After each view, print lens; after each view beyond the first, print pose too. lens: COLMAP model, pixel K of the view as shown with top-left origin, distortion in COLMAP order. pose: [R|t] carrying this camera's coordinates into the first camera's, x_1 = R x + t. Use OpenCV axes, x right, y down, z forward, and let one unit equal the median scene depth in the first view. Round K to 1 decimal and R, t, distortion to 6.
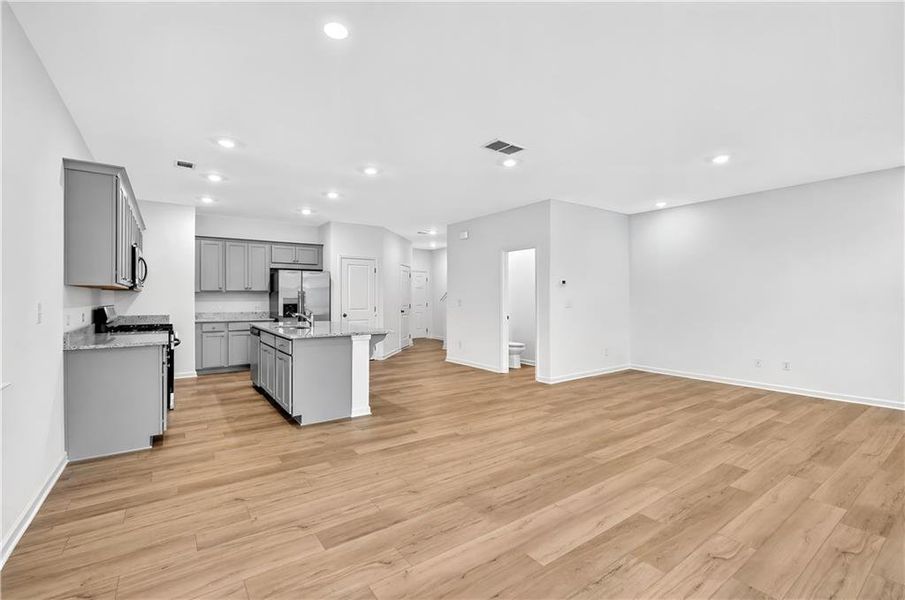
lens RADIAL K [[397.6, 0, 452.5], [0, 397.6, 300.0], [0, 0, 1]] dist [-0.002142, 0.001066]
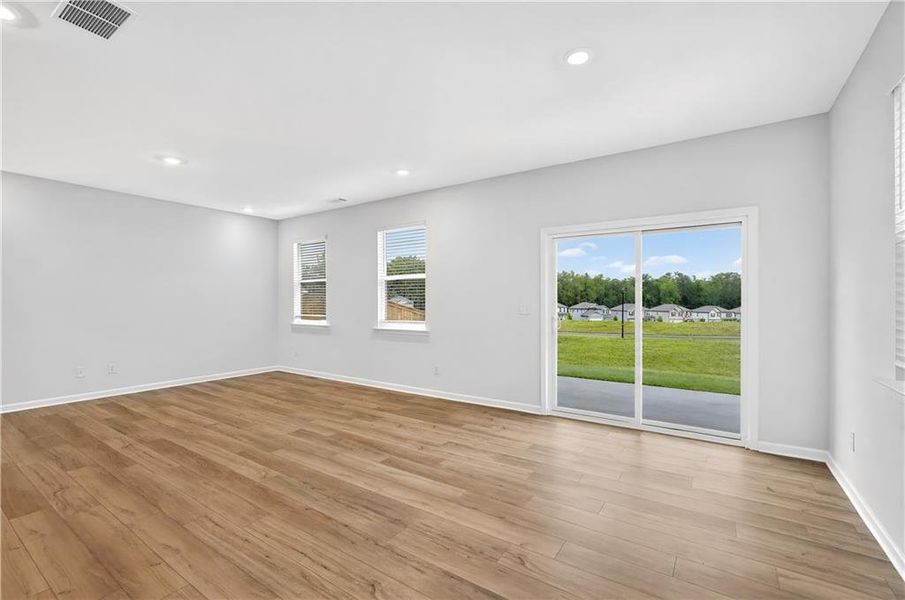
lens RADIAL K [[397.6, 0, 452.5], [0, 397.6, 300.0], [0, 0, 1]] dist [-0.002142, 0.001066]
pose [[-0.346026, 0.005373, 0.938210, -0.598165], [0.001924, 0.999986, -0.005017, -0.001194], [-0.938223, 0.000070, -0.346031, 0.846368]]
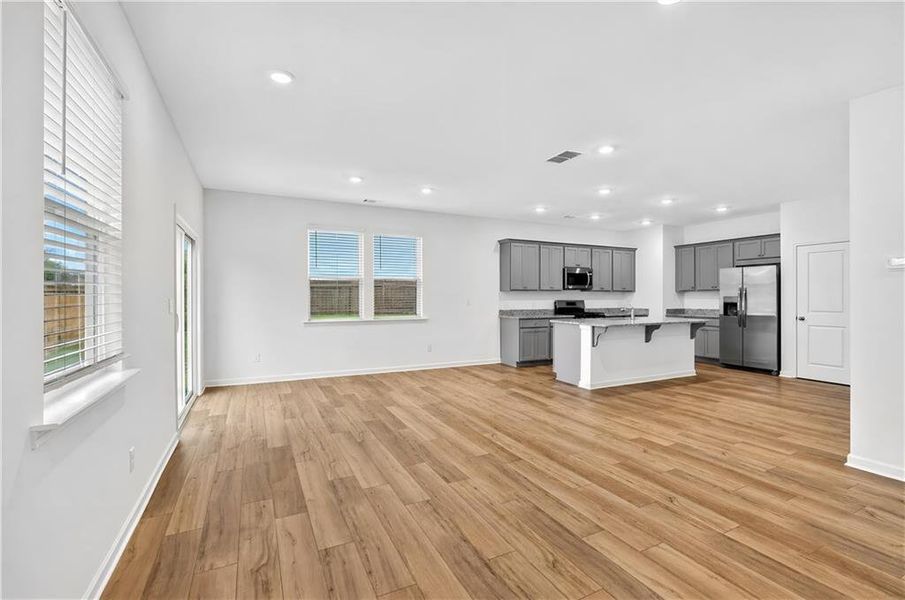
lens RADIAL K [[407.9, 0, 452.5], [0, 407.9, 300.0], [0, 0, 1]] dist [-0.001190, 0.000230]
pose [[-0.164289, 0.009109, -0.986370, 1.445062], [-0.001817, 0.999953, 0.009537, -0.007006], [0.986411, 0.003359, -0.164265, 1.000012]]
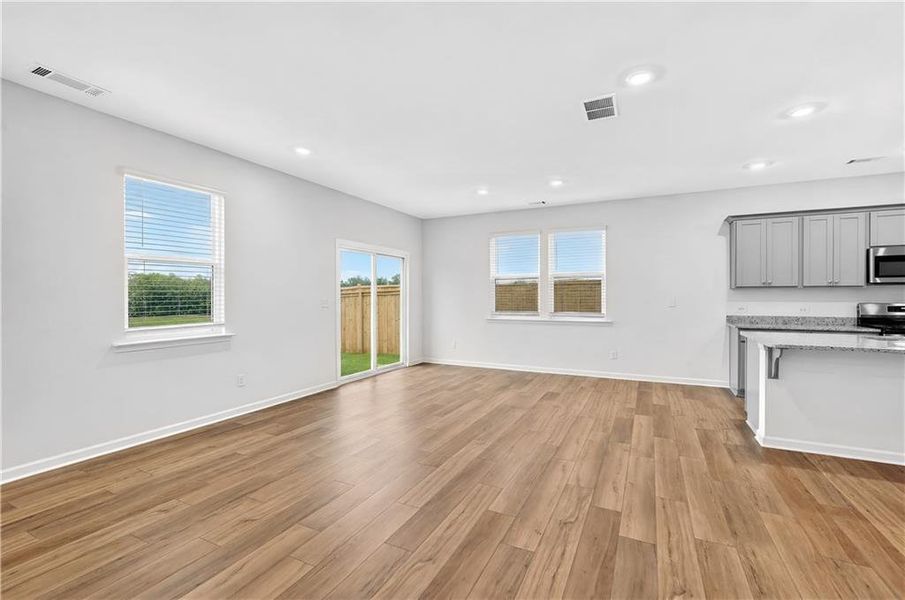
lens RADIAL K [[397.6, 0, 452.5], [0, 397.6, 300.0], [0, 0, 1]] dist [-0.002142, 0.001066]
pose [[-0.880284, 0.003247, -0.474435, 0.877835], [-0.002553, 0.999930, 0.011581, -0.006352], [0.474440, 0.011406, -0.880214, 1.780064]]
